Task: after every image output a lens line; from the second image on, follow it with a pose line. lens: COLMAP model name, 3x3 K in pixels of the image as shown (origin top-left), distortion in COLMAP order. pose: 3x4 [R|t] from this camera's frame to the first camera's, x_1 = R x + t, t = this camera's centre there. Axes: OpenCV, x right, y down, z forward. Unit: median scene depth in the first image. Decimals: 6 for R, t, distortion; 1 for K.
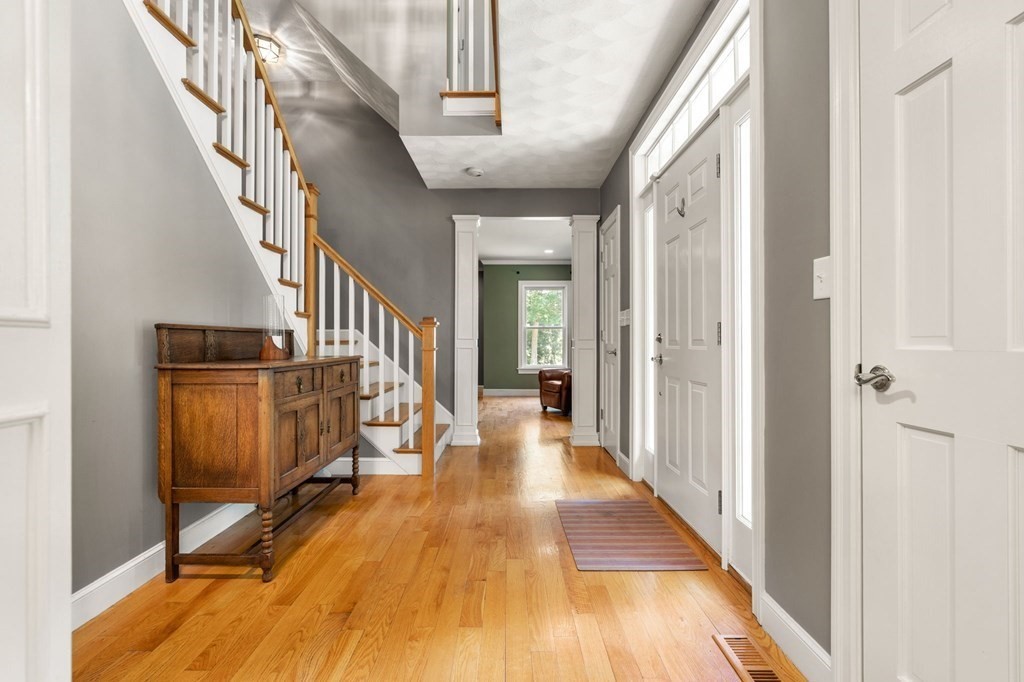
lens RADIAL K [[473.3, 0, 509.9], [0, 473.3, 336.4], [0, 0, 1]] dist [0.000390, 0.000222]
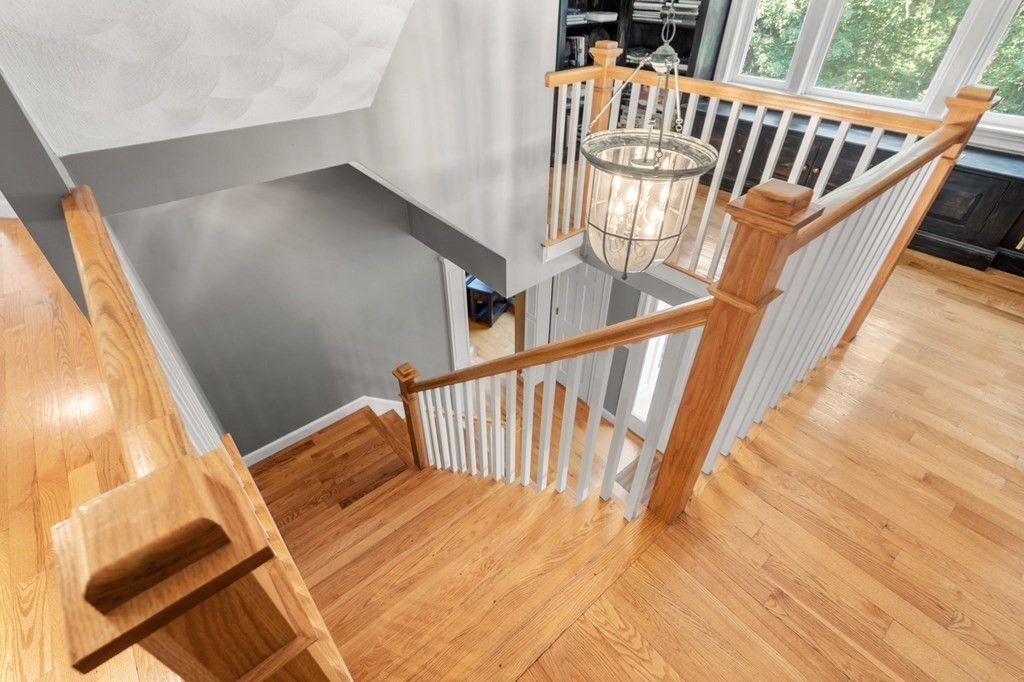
lens RADIAL K [[473.3, 0, 509.9], [0, 473.3, 336.4], [0, 0, 1]] dist [0.000390, 0.000222]
pose [[0.763501, -0.395611, 0.510449, -0.724377], [-0.007968, 0.784574, 0.619983, -0.930648], [-0.645758, -0.477425, 0.595871, 0.410300]]
